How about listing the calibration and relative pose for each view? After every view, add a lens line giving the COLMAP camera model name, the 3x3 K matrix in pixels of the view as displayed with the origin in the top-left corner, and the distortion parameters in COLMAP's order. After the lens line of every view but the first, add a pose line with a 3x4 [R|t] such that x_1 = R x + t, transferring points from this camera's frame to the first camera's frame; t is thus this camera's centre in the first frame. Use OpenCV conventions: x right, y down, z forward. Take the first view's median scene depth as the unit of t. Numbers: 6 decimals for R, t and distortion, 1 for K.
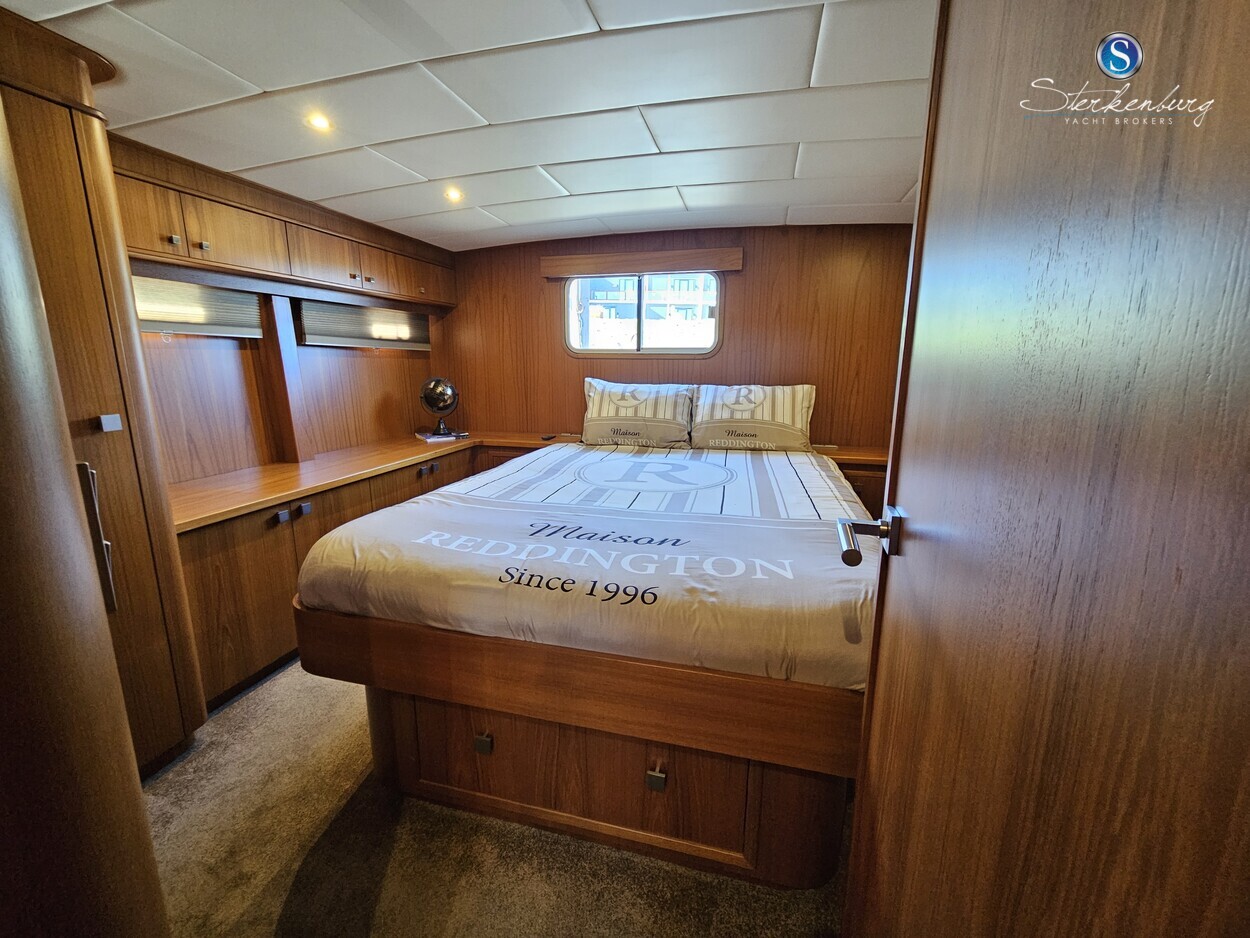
lens RADIAL K [[519.0, 0, 628.3], [0, 519.0, 459.2], [0, 0, 1]] dist [-0.002333, 0.000364]
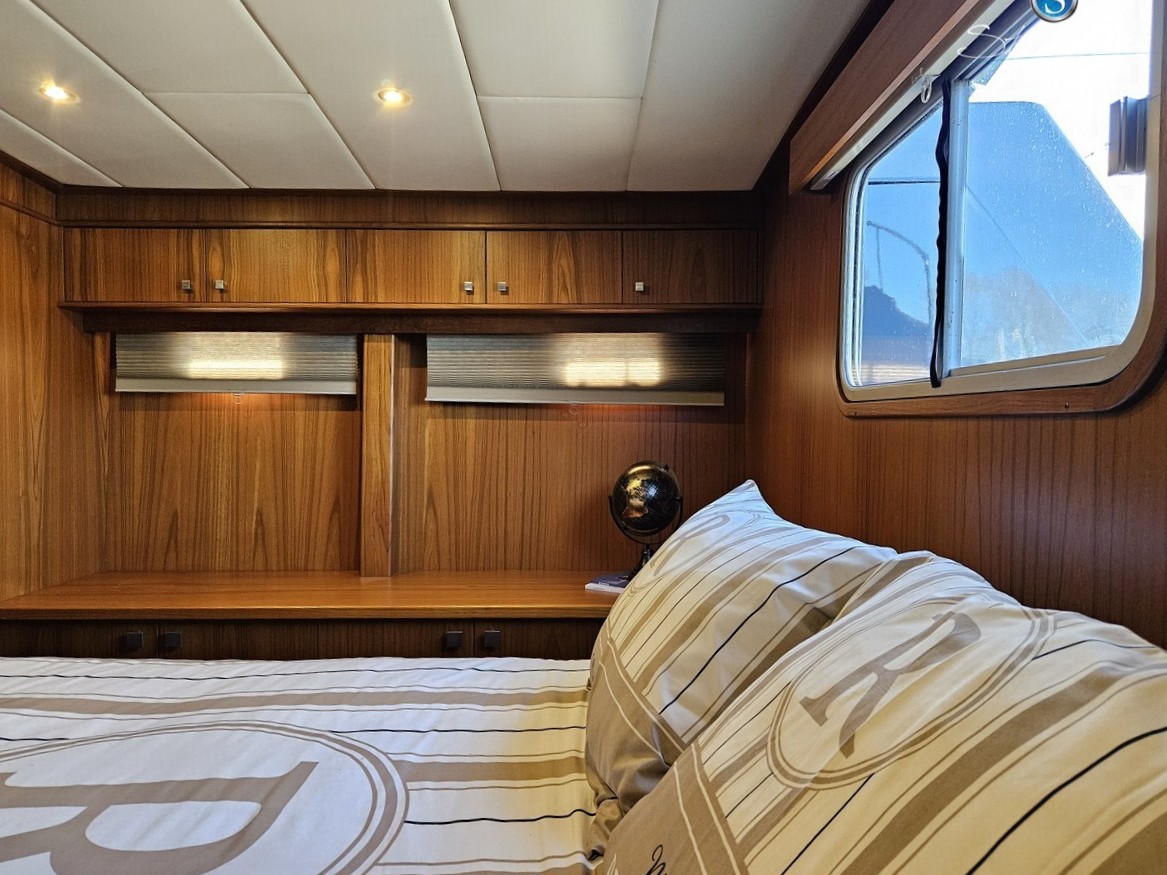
lens RADIAL K [[789.2, 0, 580.1], [0, 789.2, 440.9], [0, 0, 1]] dist [-0.000790, 0.000479]
pose [[0.259178, 0.001606, -0.965828, 0.419191], [-0.184998, 0.981565, -0.048012, -0.170629], [0.947947, 0.191120, 0.254697, 1.003090]]
